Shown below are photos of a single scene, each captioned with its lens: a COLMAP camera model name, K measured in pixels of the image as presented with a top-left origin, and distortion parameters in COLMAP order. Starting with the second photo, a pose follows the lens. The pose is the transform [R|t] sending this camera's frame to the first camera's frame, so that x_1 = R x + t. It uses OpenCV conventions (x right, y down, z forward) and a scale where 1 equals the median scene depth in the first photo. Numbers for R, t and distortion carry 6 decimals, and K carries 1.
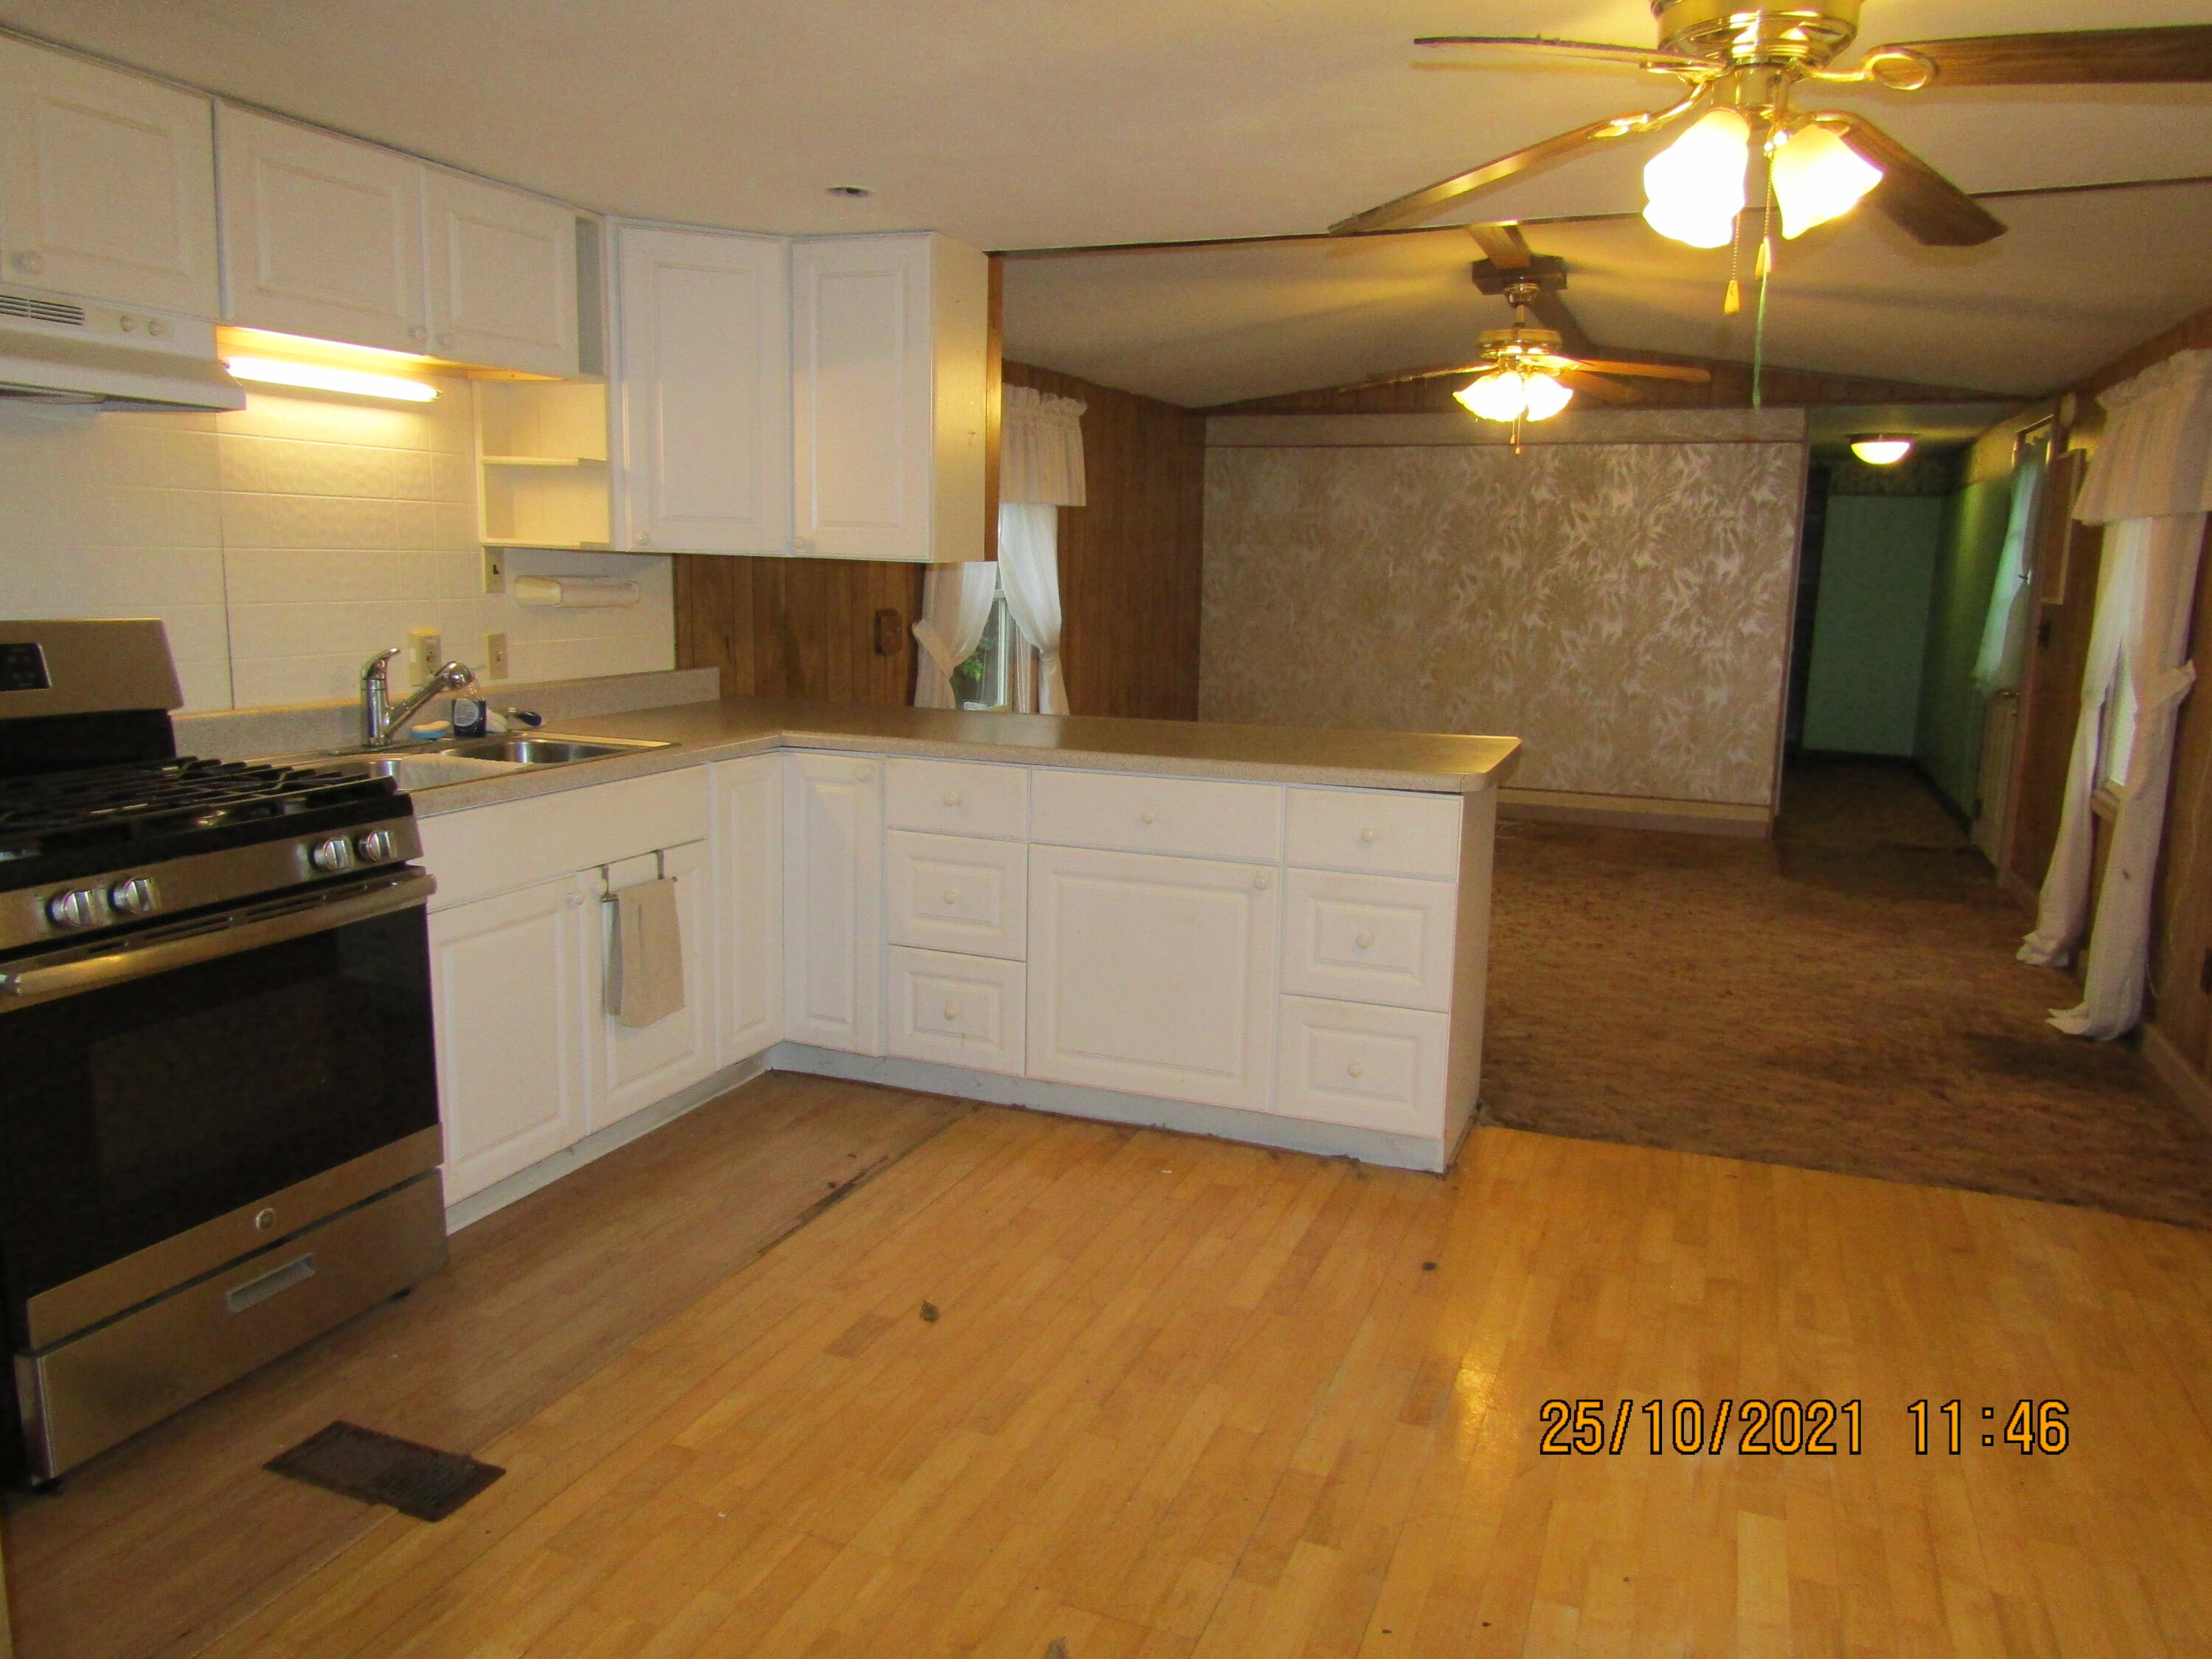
lens RADIAL K [[1572.7, 0, 1115.6], [0, 1572.7, 836.4], [0, 0, 1]] dist [-0.004484, 0.002277]
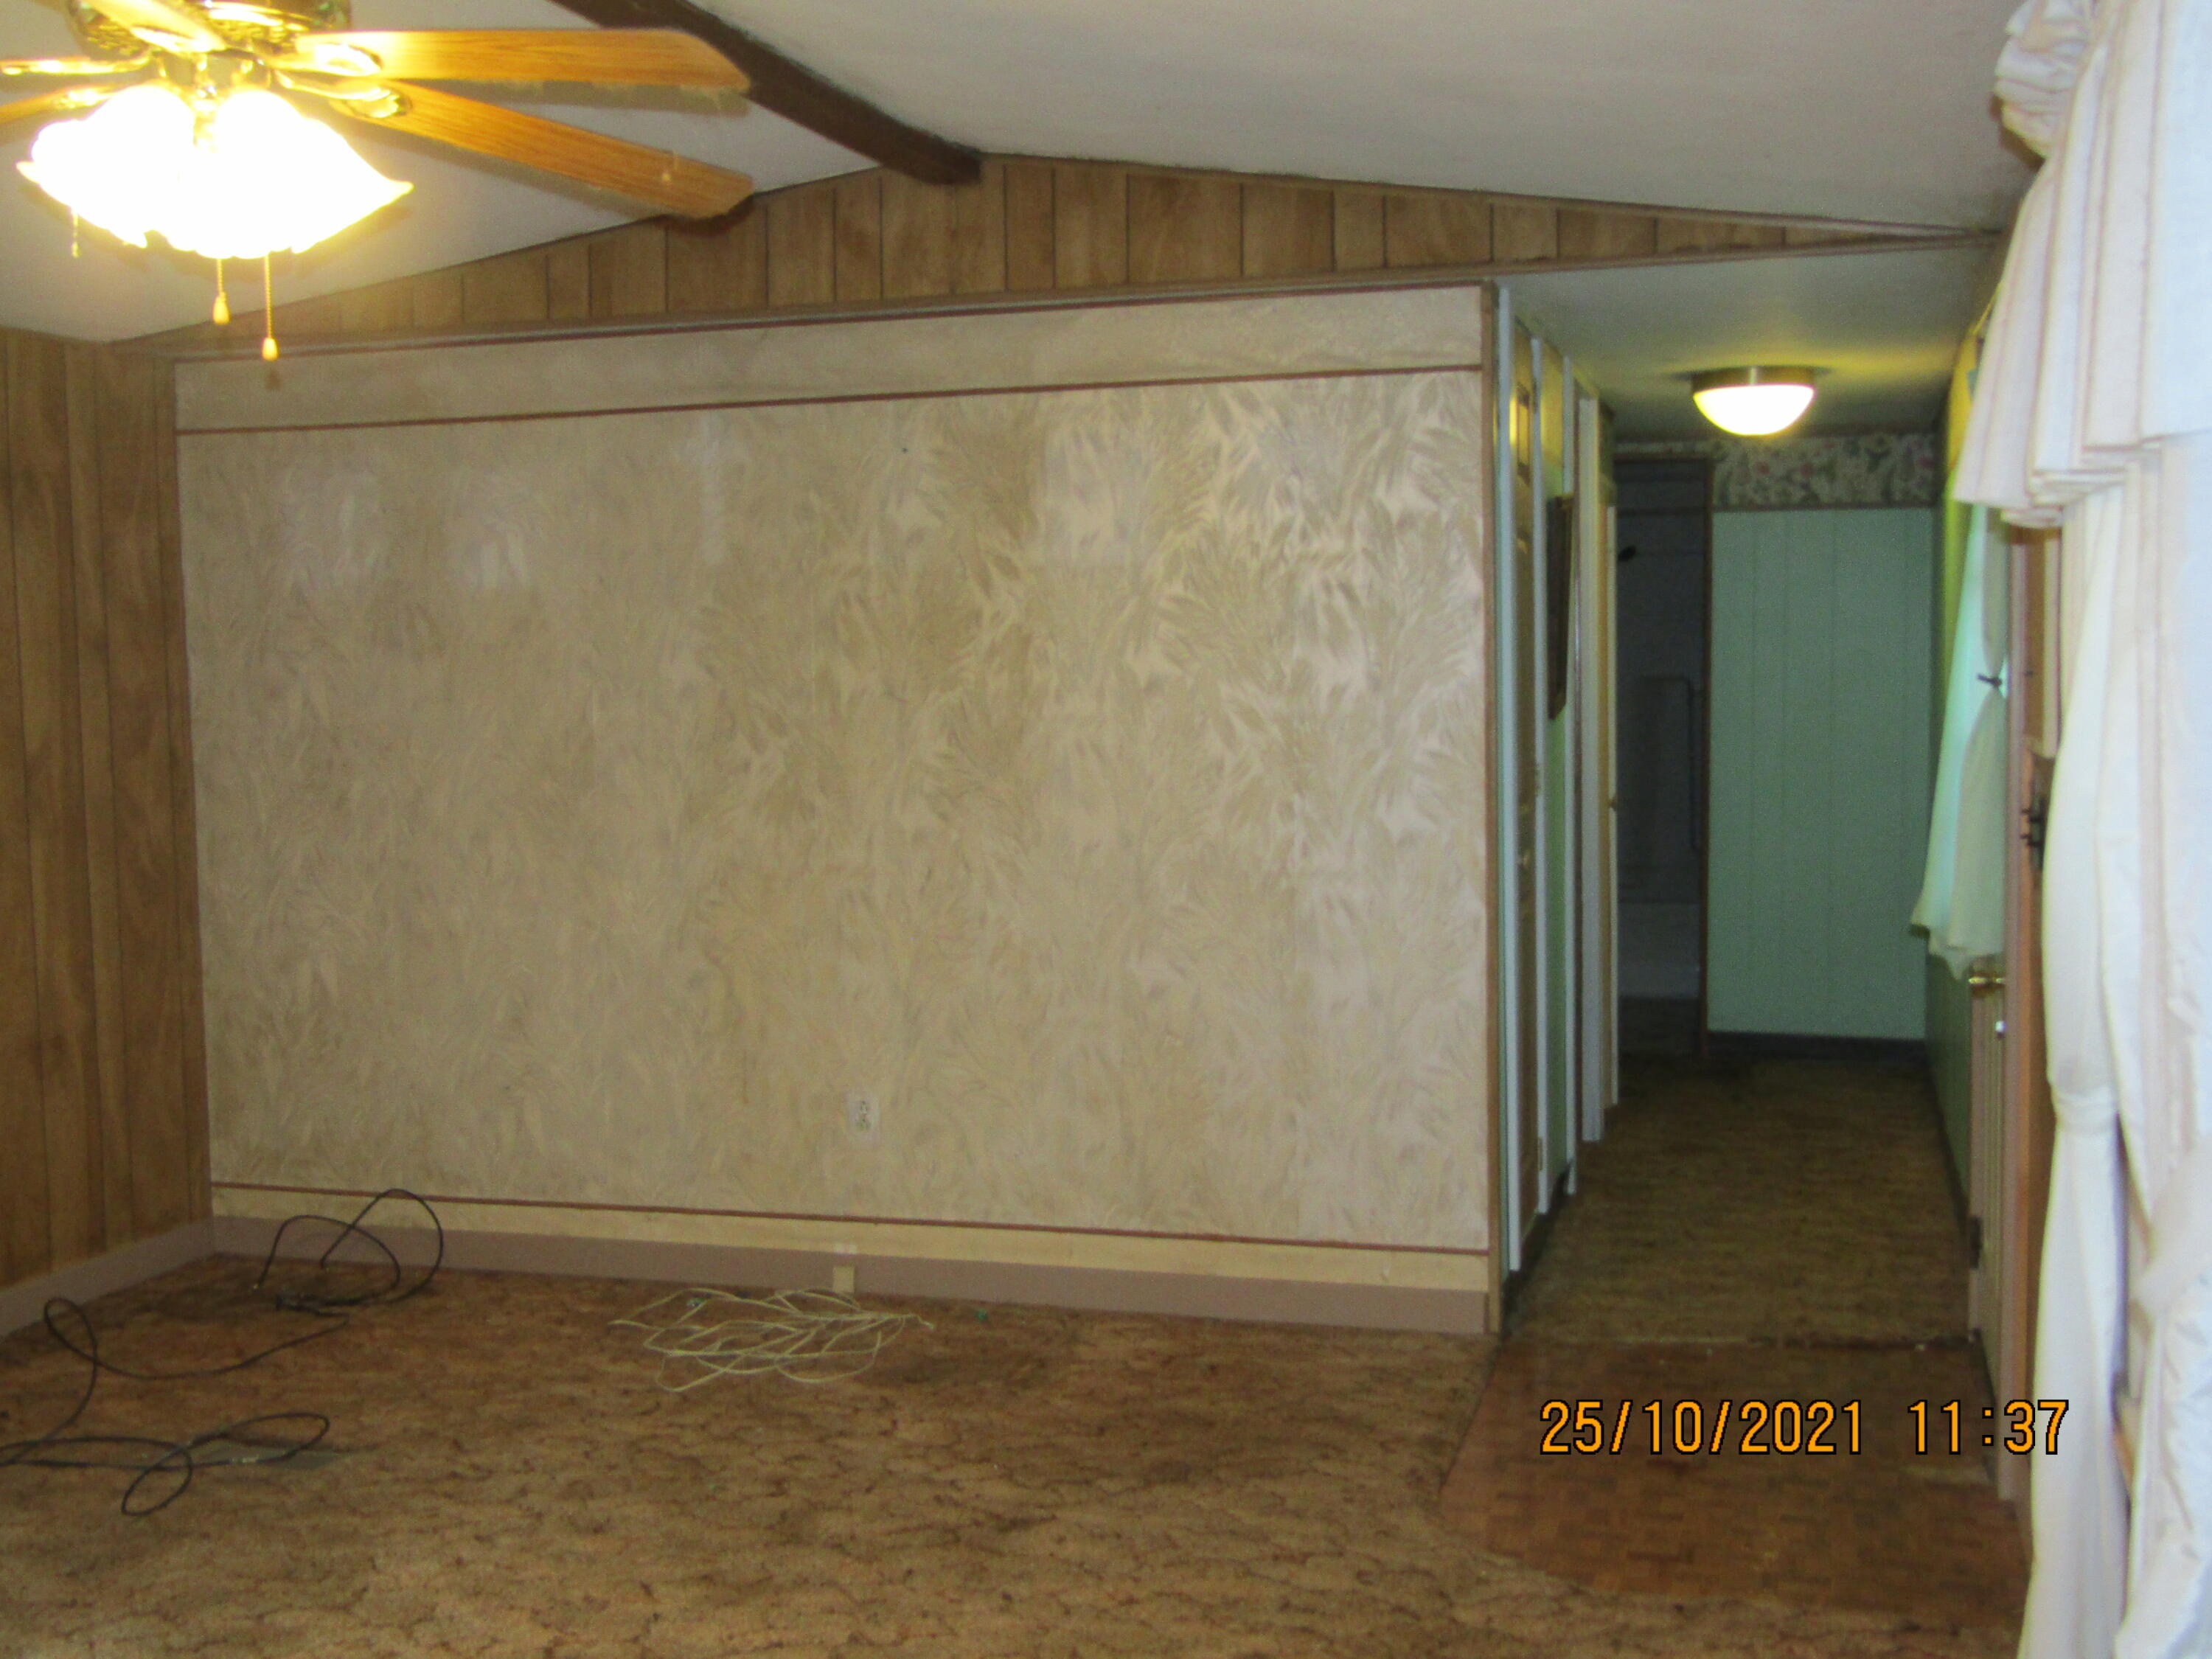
lens RADIAL K [[2489.4, 0, 1088.6], [0, 2489.4, 834.3], [0, 0, 1]] dist [-0.005638, 0.000000]
pose [[0.995751, -0.040371, 0.082771, 0.581860], [0.049045, 0.993199, -0.105599, -0.139605], [-0.077945, 0.109209, 0.990958, 0.792488]]
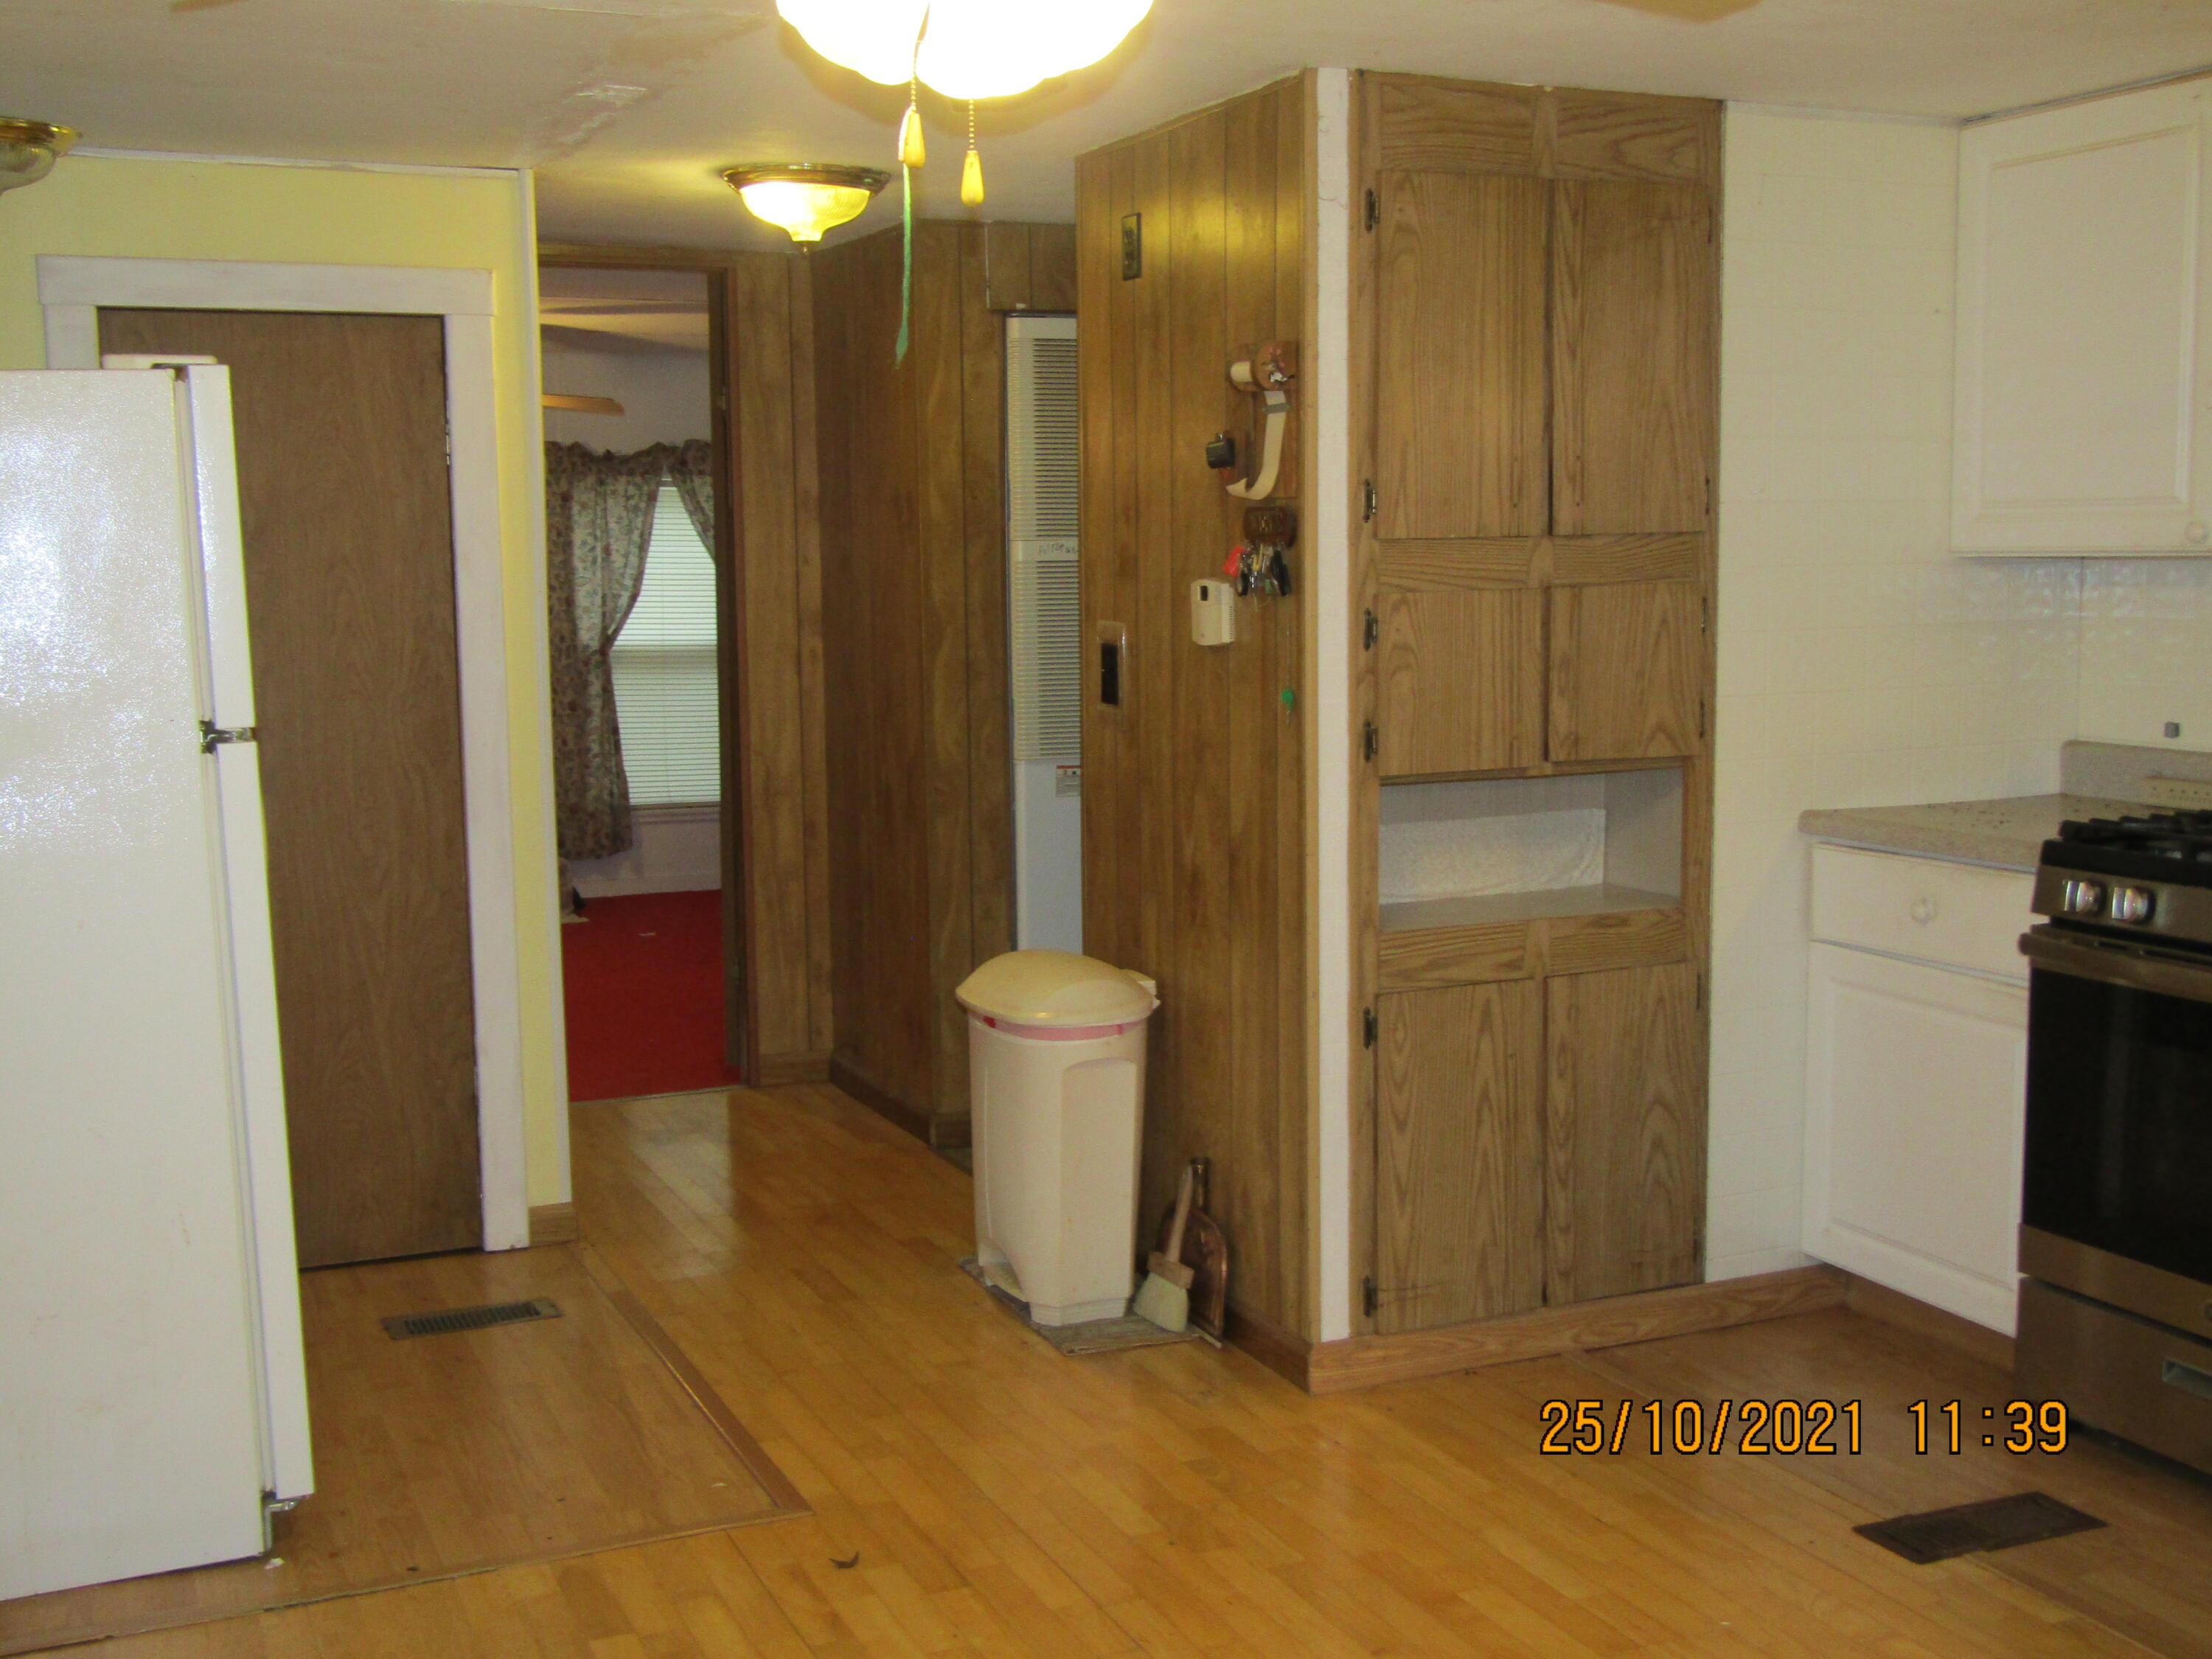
lens RADIAL K [[2489.4, 0, 1104.0], [0, 2489.4, 832.2], [0, 0, 1]] dist [-0.005638, 0.000000]
pose [[-0.709946, 0.074134, -0.700343, 0.603882], [-0.121868, 0.966510, 0.225848, -0.180766], [0.693631, 0.245690, -0.677135, 0.996485]]
